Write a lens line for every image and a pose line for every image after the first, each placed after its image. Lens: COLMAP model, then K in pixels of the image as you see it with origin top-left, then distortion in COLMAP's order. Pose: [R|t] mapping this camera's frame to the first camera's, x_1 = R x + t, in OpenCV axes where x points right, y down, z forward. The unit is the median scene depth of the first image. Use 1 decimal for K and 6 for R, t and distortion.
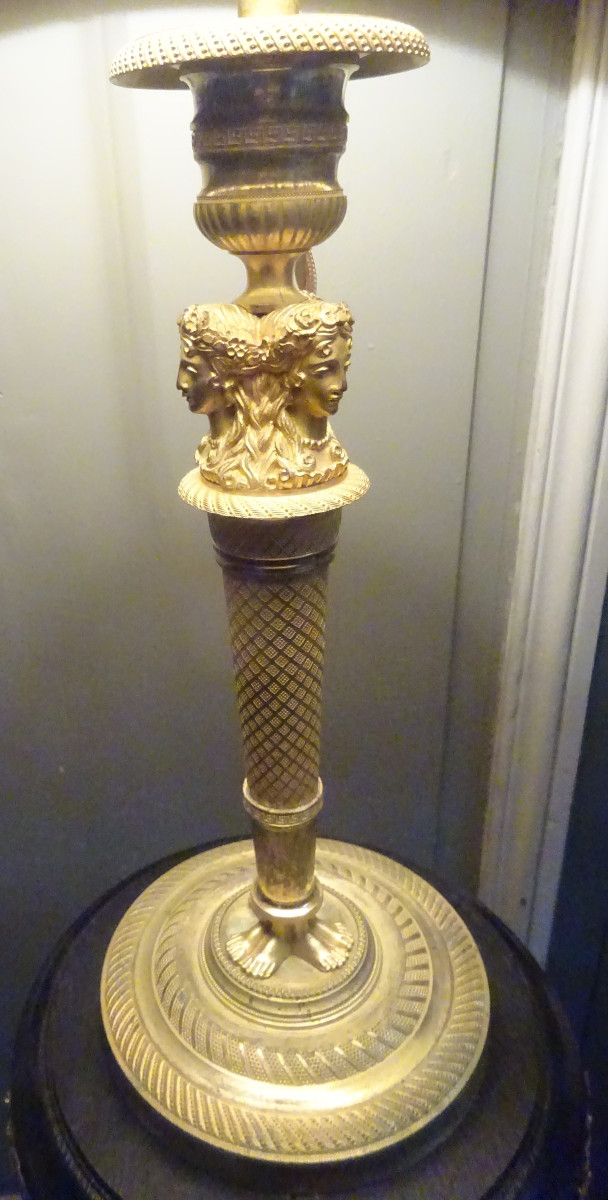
lens RADIAL K [[874.3, 0, 304.0], [0, 874.3, 600.0], [0, 0, 1]] dist [0.001204, -0.001451]
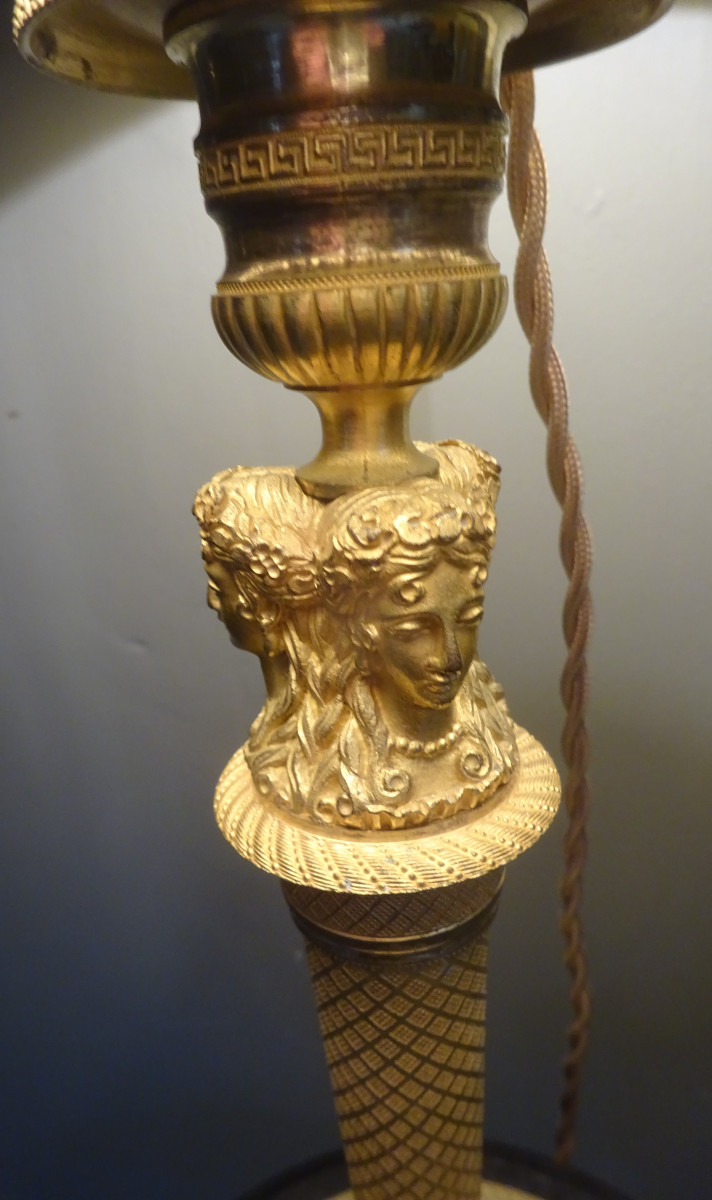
lens RADIAL K [[952.5, 0, 356.0], [0, 952.5, 600.0], [0, 0, 1]] dist [0.025661, 0.005400]
pose [[0.913526, 0.119094, -0.388955, 0.194060], [-0.153328, 0.986468, -0.058069, -0.238933], [0.376776, 0.112685, 0.919425, 0.496602]]
